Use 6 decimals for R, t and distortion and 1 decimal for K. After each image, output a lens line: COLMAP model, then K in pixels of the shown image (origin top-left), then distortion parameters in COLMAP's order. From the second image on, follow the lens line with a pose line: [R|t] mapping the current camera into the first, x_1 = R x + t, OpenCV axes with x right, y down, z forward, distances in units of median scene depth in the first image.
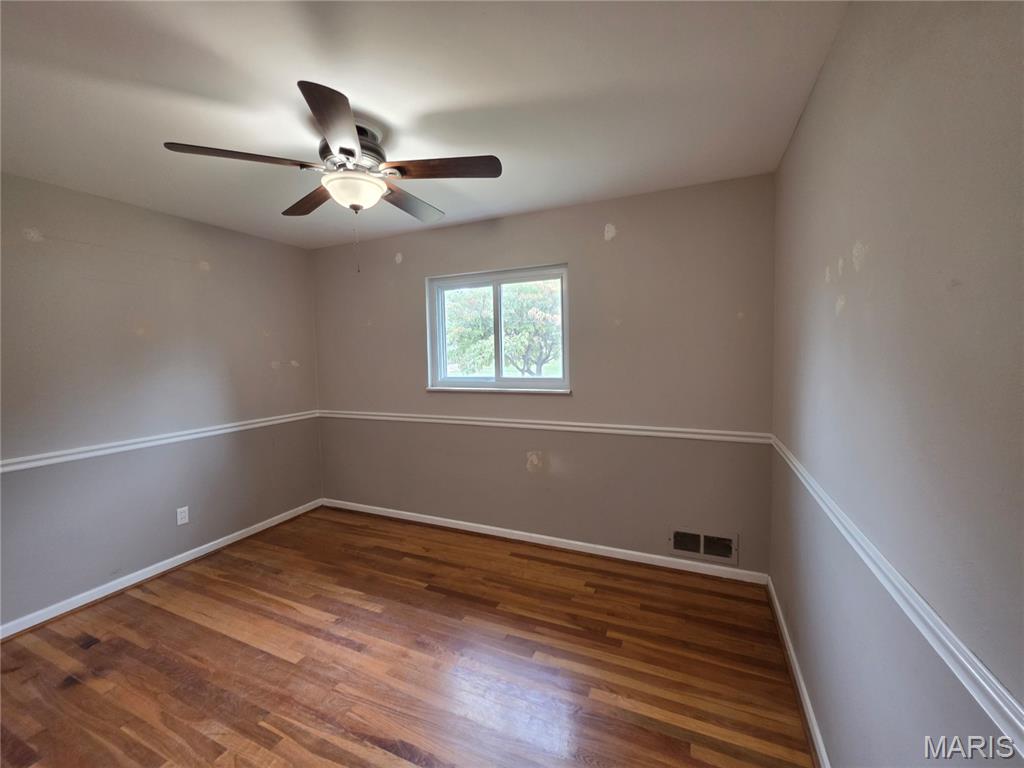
lens RADIAL K [[411.5, 0, 509.8], [0, 411.5, 380.2], [0, 0, 1]] dist [-0.003683, 0.000546]
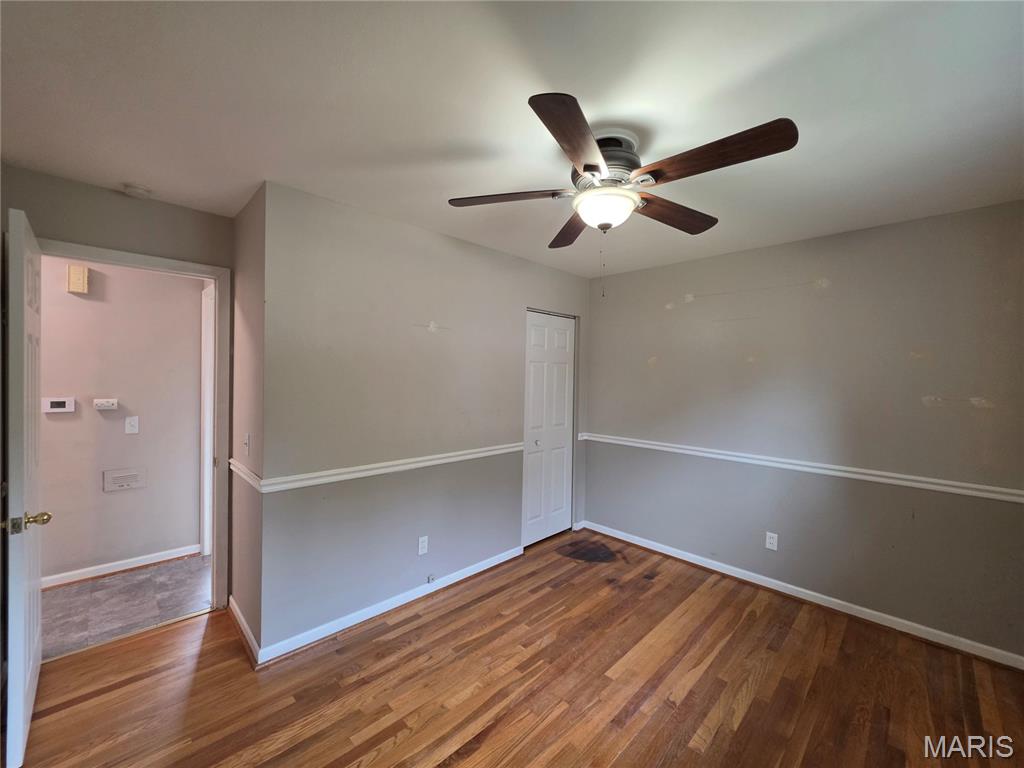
lens RADIAL K [[411.5, 0, 509.8], [0, 411.5, 380.2], [0, 0, 1]] dist [-0.003683, 0.000546]
pose [[-0.350906, 0.028449, -0.935978, 0.463049], [-0.071988, 0.995761, 0.057255, -0.094394], [0.933640, 0.087471, -0.347370, 0.930622]]
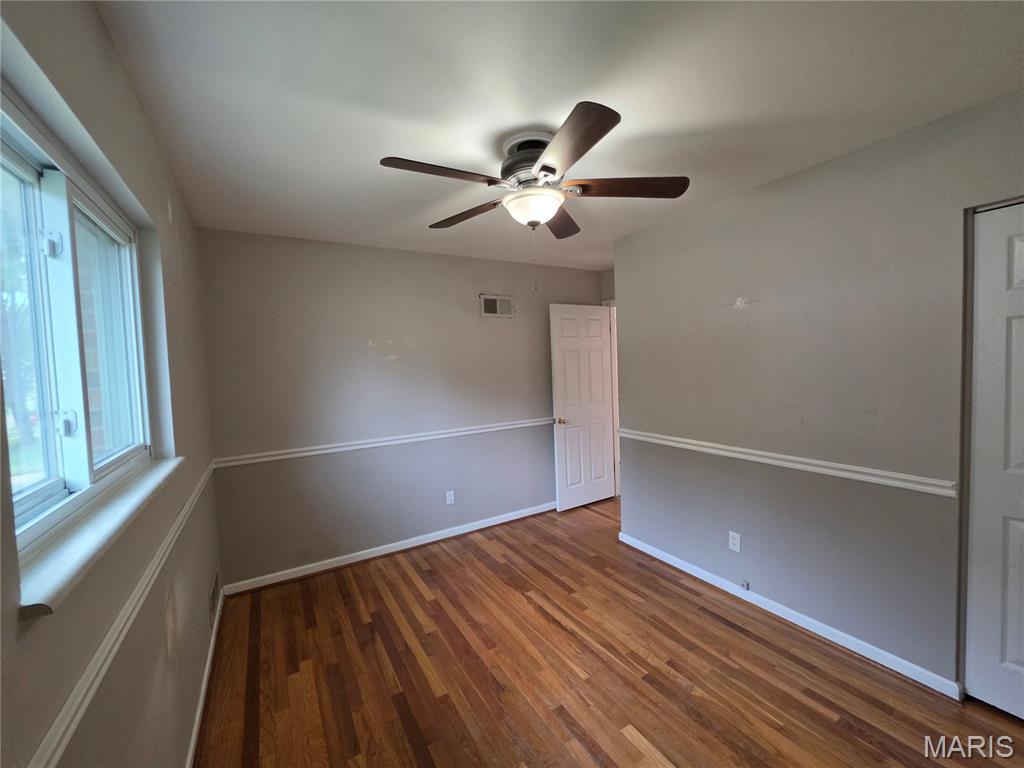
lens RADIAL K [[411.5, 0, 509.8], [0, 411.5, 380.2], [0, 0, 1]] dist [-0.003683, 0.000546]
pose [[-0.822084, 0.031910, 0.568471, -0.718696], [0.093636, 0.992411, 0.079703, -0.108354], [-0.561614, 0.118752, -0.818833, 1.530331]]
